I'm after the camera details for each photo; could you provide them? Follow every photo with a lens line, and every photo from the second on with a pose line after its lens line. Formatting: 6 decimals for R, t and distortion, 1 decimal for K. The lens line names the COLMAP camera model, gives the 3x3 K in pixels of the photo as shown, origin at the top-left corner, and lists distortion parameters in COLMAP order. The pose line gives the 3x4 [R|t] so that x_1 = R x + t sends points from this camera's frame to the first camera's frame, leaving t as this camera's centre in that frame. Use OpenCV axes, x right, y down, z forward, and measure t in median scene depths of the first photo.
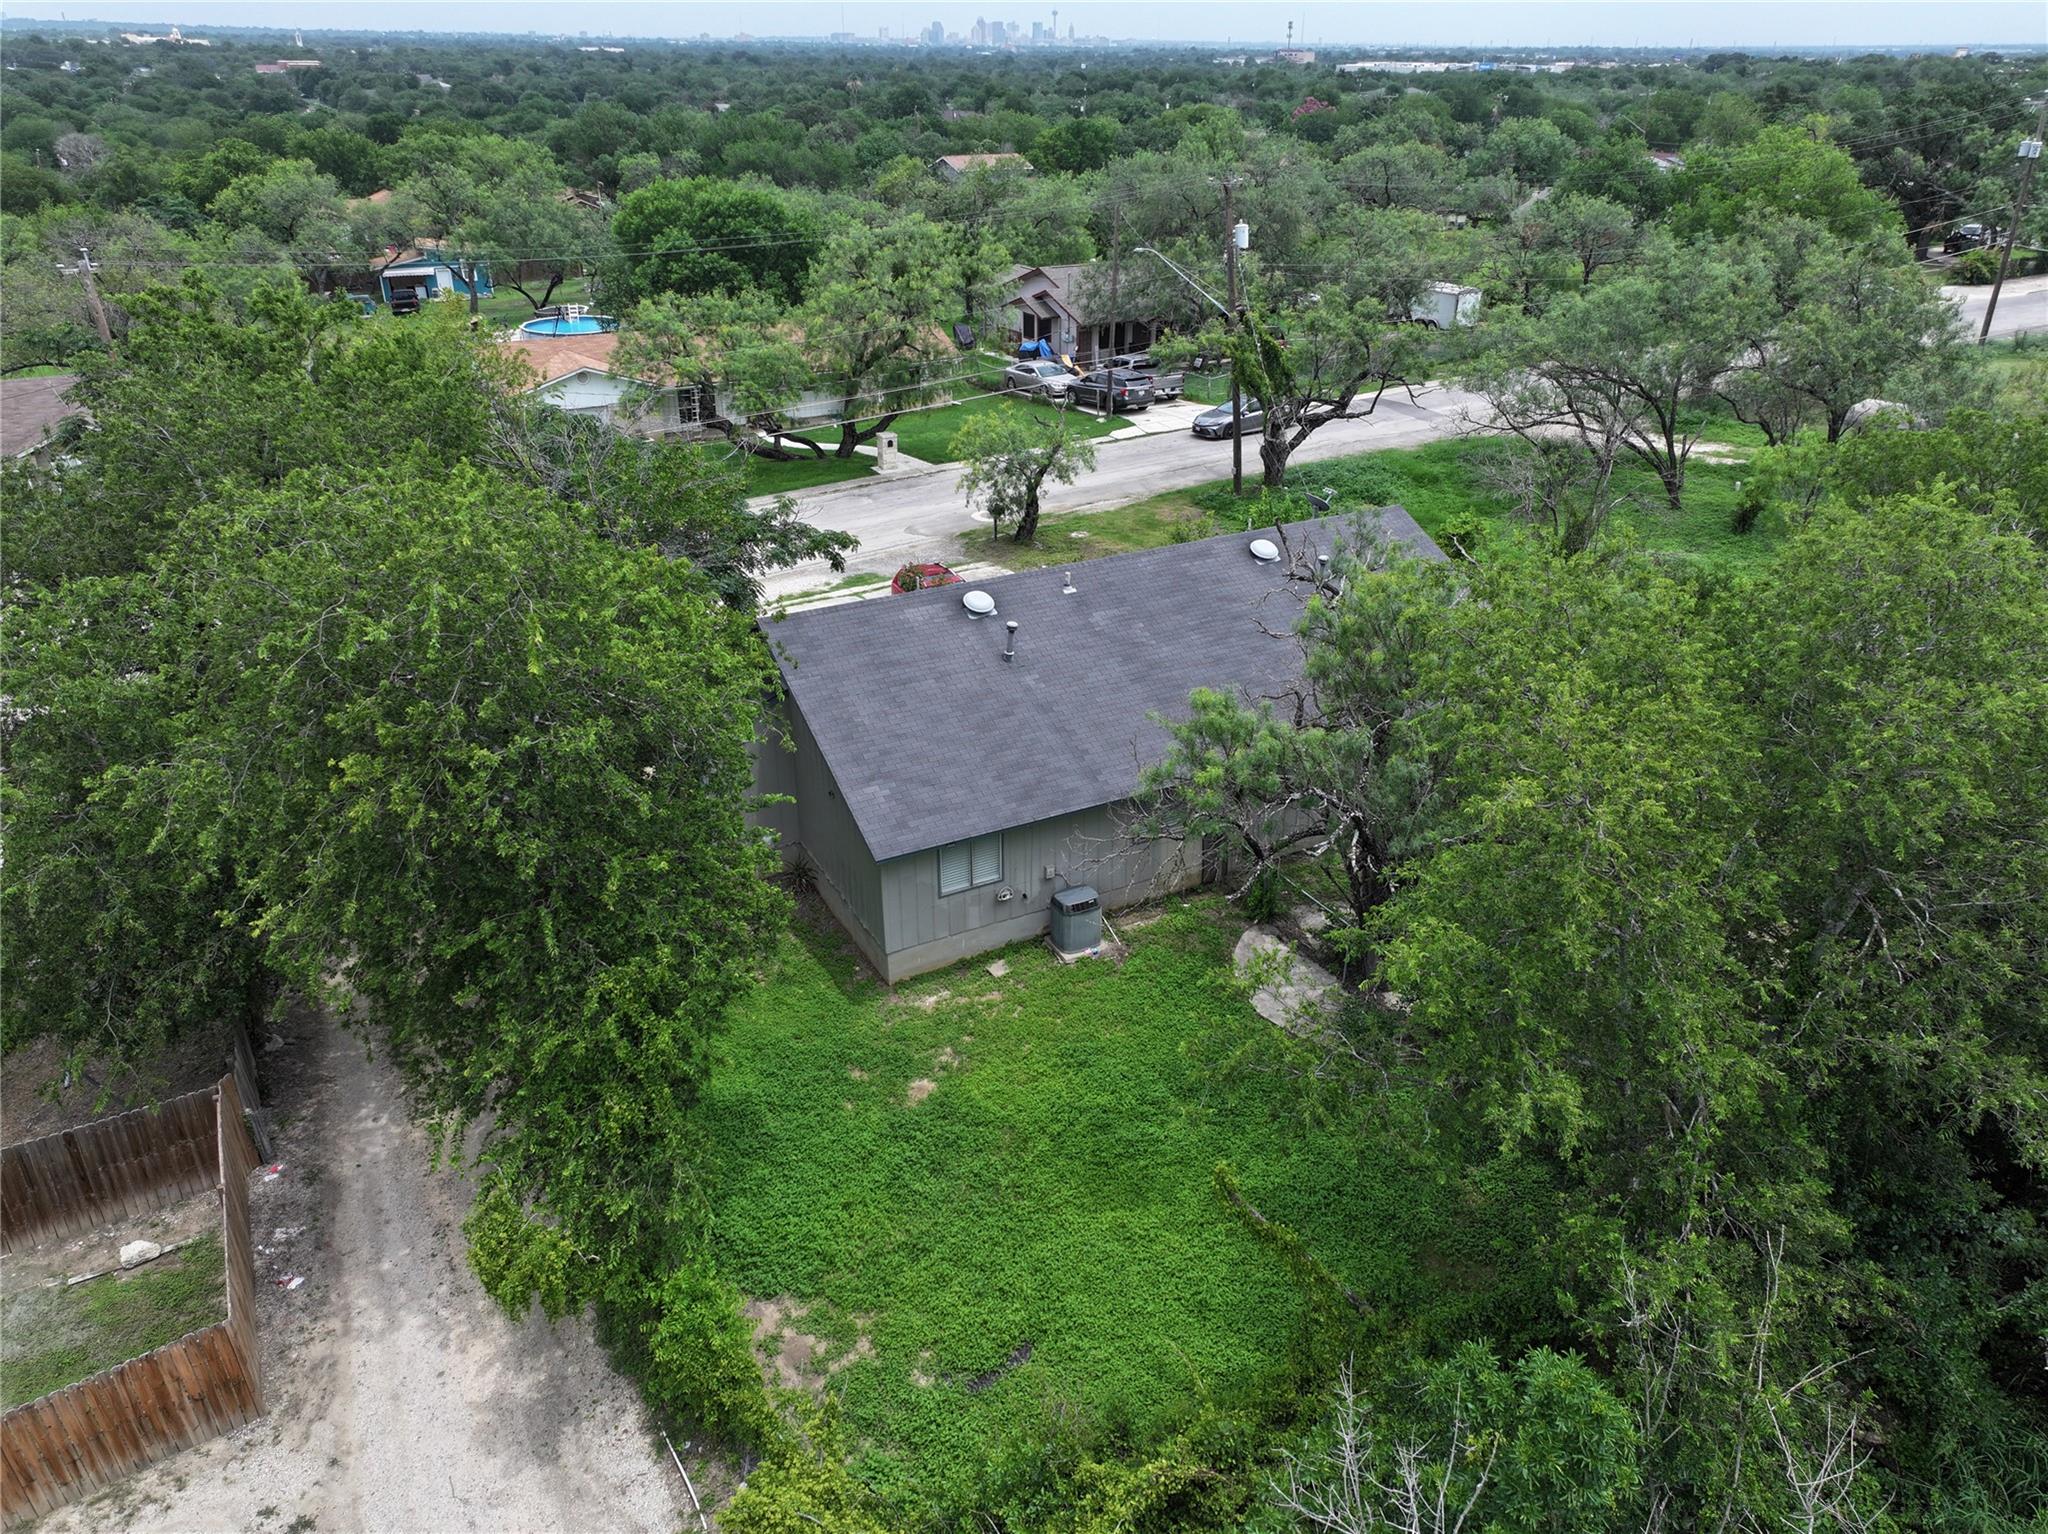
lens RADIAL K [[1426.3, 0, 1023.3], [0, 1426.3, 768.4], [0, 0, 1]] dist [-0.003684, 0.018071]
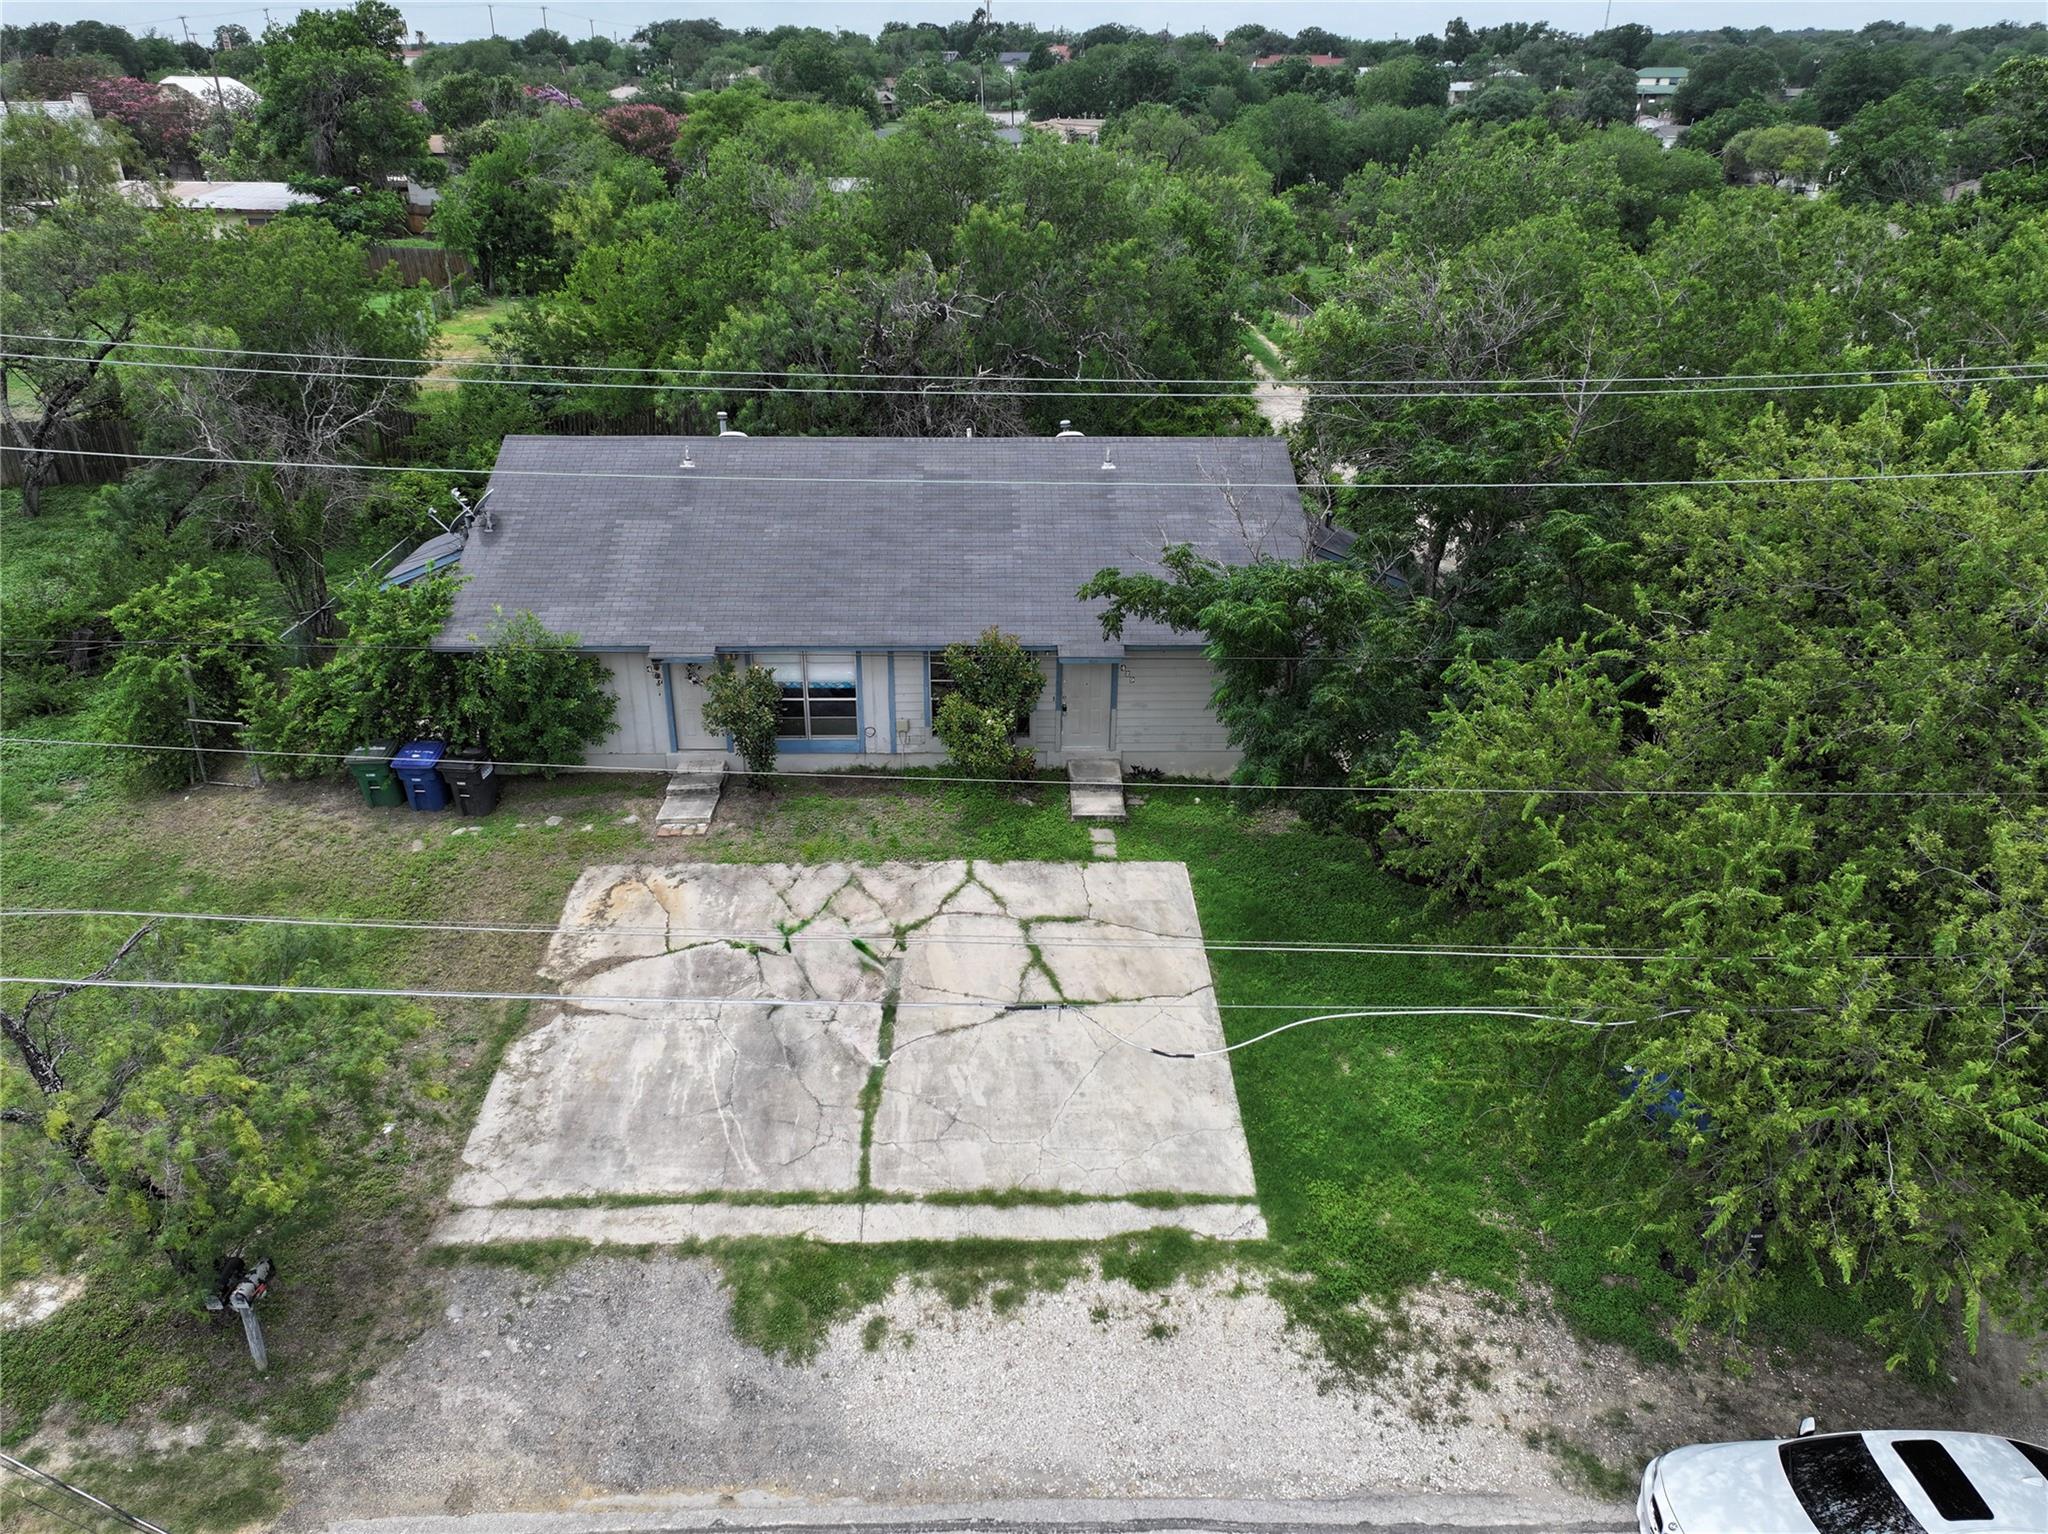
lens RADIAL K [[1426.3, 0, 1036.6], [0, 1426.3, 762.4], [0, 0, 1]] dist [-0.003684, 0.018071]
pose [[-0.899076, -0.197598, 0.390662, -0.281233], [0.187477, 0.632609, 0.751437, -0.470286], [-0.395619, 0.748839, -0.531719, 1.075082]]
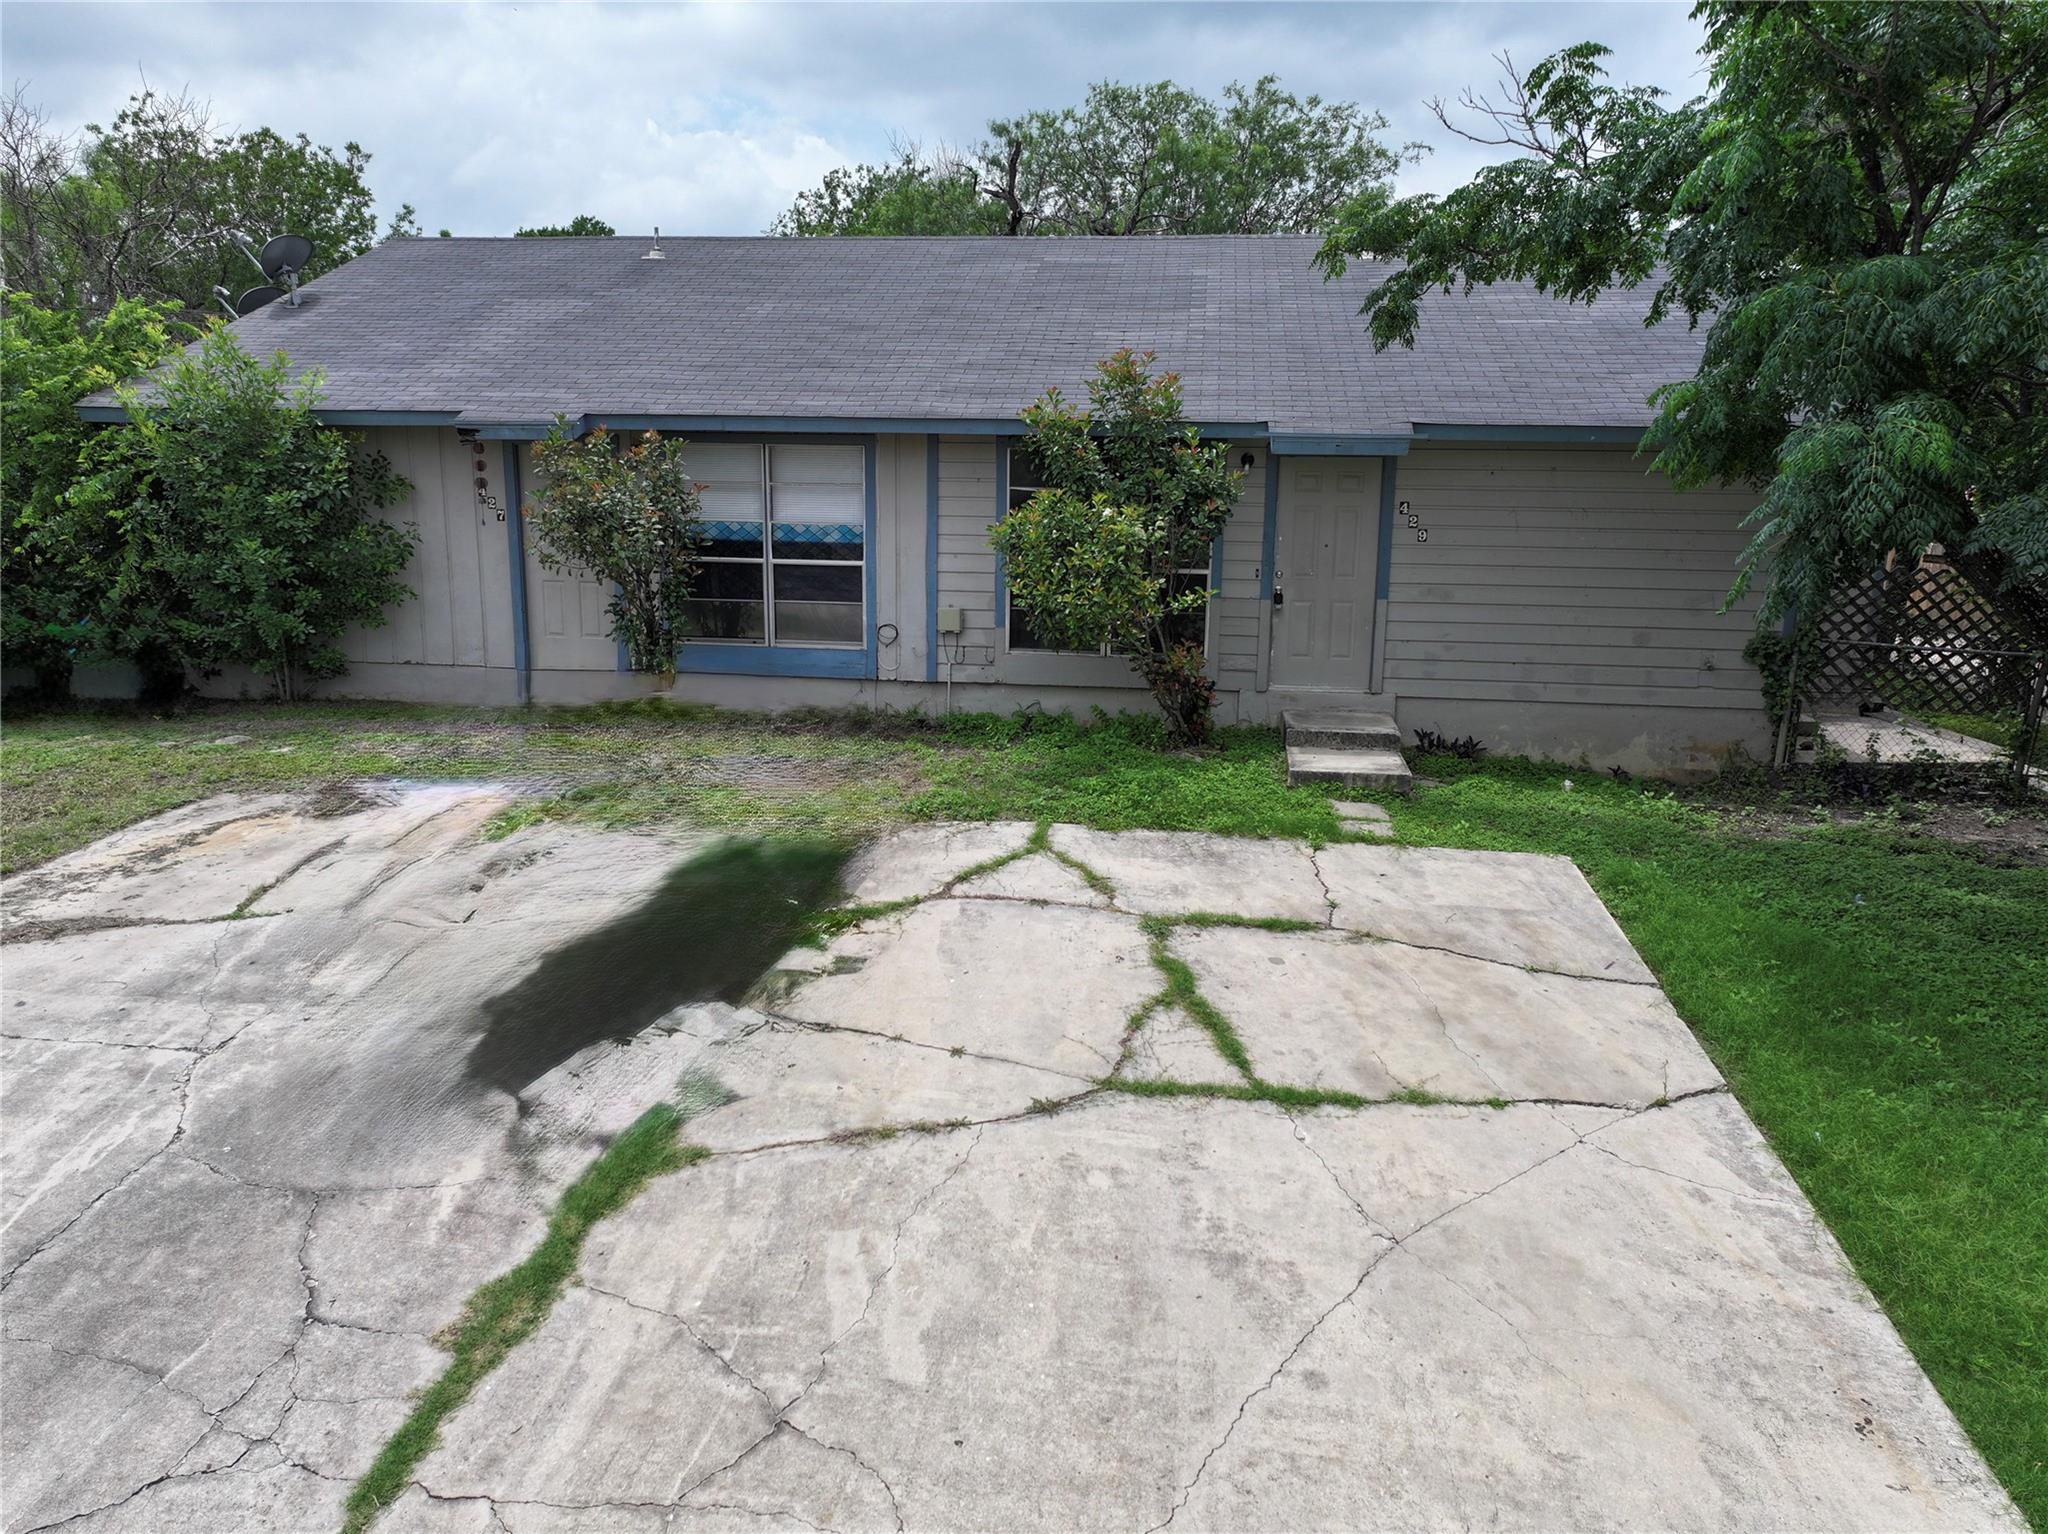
lens RADIAL K [[1426.3, 0, 1031.7], [0, 1426.3, 778.2], [0, 0, 1]] dist [-0.003684, 0.018071]
pose [[-0.819443, -0.132235, 0.557698, -0.185523], [0.245904, 0.797810, 0.550482, -0.192299], [-0.517730, 0.588229, -0.621243, 0.970998]]
